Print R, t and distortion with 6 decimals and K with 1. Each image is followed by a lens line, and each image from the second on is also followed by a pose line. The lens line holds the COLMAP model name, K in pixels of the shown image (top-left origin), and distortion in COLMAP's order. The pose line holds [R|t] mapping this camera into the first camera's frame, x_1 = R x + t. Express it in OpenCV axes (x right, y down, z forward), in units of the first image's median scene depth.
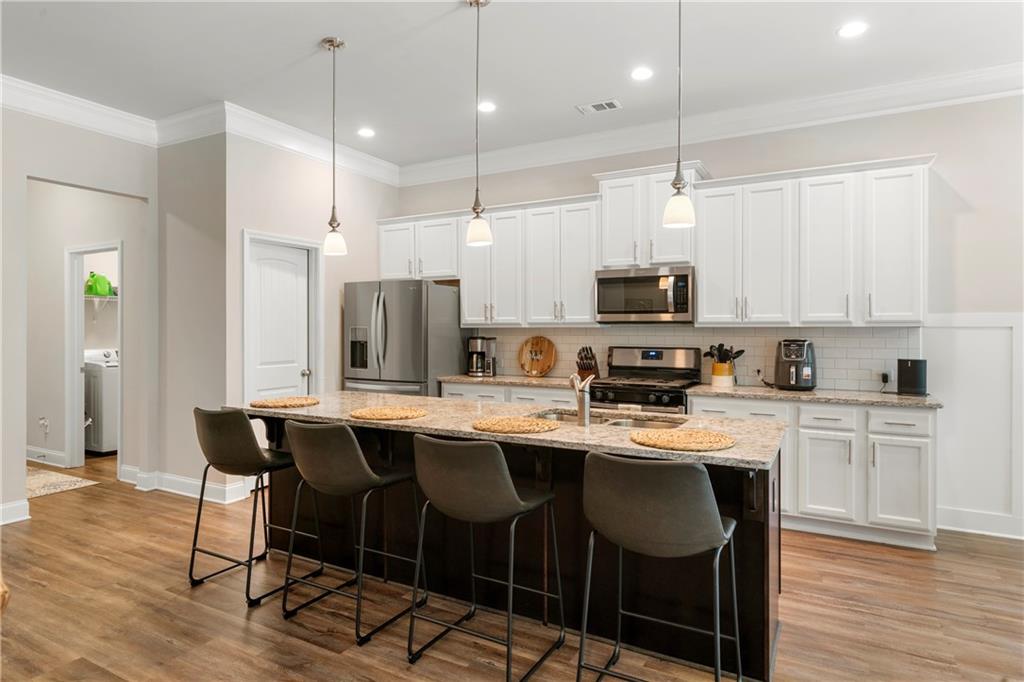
lens RADIAL K [[587.8, 0, 512.0], [0, 587.8, 341.0], [0, 0, 1]] dist [-0.002227, -0.000388]
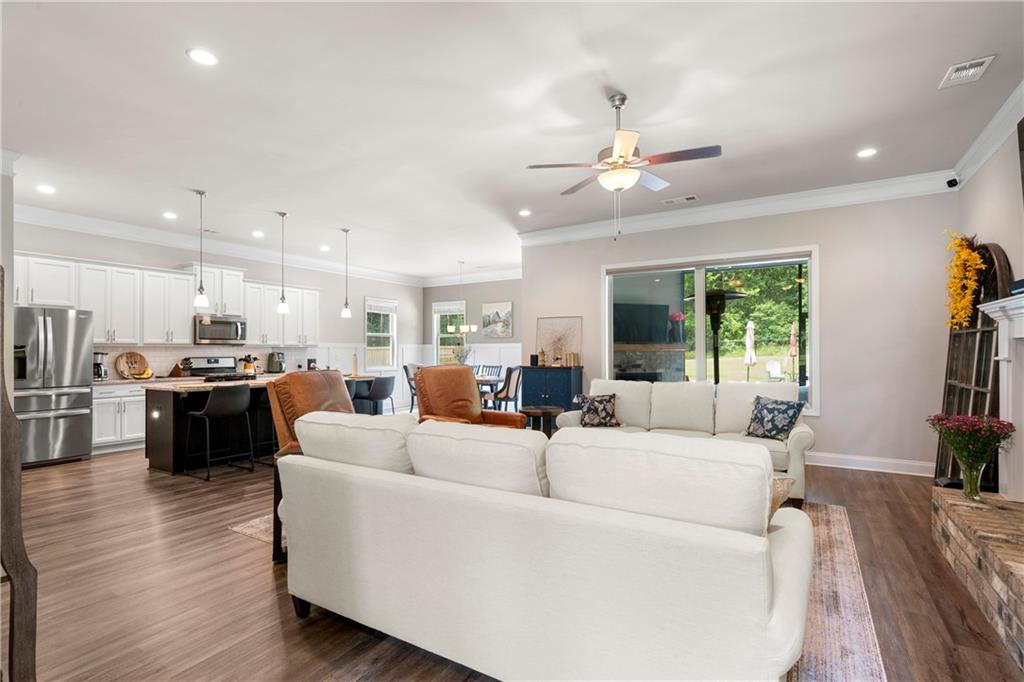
lens RADIAL K [[496.1, 0, 512.0], [0, 496.1, 341.0], [0, 0, 1]] dist [0.000441, 0.000120]
pose [[0.020051, 0.018038, 0.999636, -1.361766], [0.018626, 0.999657, -0.018412, 0.006156], [-0.999625, 0.018989, 0.019708, -0.002585]]
